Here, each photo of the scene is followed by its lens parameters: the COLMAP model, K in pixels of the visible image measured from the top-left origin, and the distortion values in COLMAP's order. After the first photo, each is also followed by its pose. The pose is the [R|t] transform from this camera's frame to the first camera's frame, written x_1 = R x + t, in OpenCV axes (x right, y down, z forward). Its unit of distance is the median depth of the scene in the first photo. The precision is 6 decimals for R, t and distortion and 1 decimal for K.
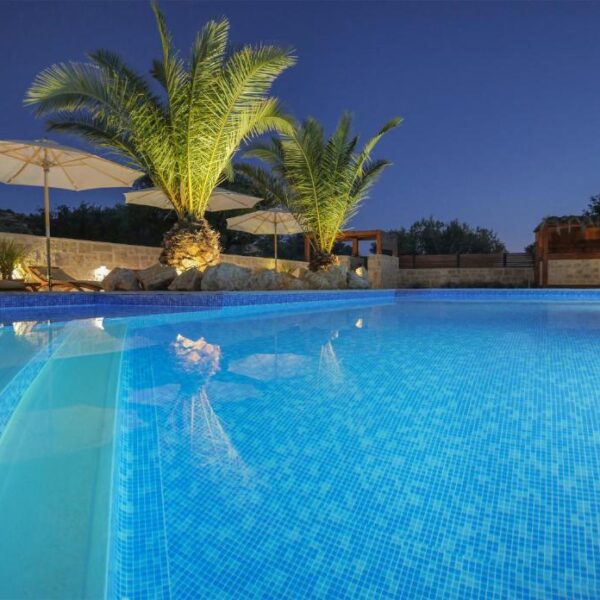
lens RADIAL K [[483.2, 0, 303.6], [0, 483.2, 286.9], [0, 0, 1]] dist [0.032296, -0.016253]
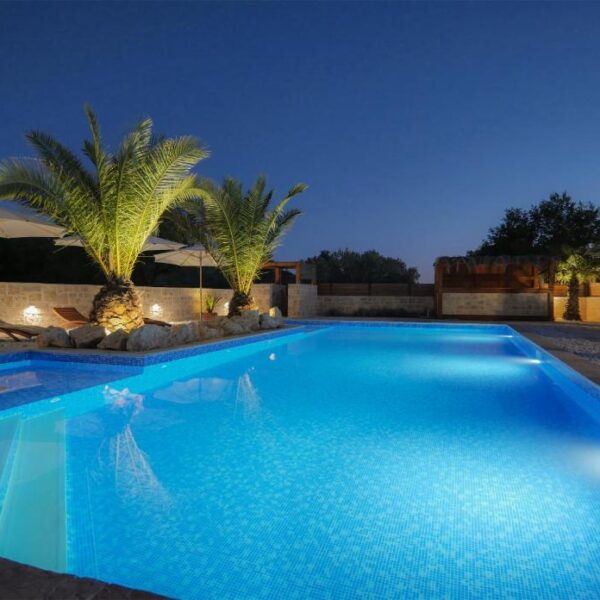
lens RADIAL K [[483.2, 0, 297.2], [0, 483.2, 294.0], [0, 0, 1]] dist [0.032296, -0.016253]
pose [[0.992274, 0.006915, 0.123875, 0.043514], [-0.006840, 0.999976, -0.001034, -0.100717], [-0.123879, 0.000179, 0.992297, -0.183744]]
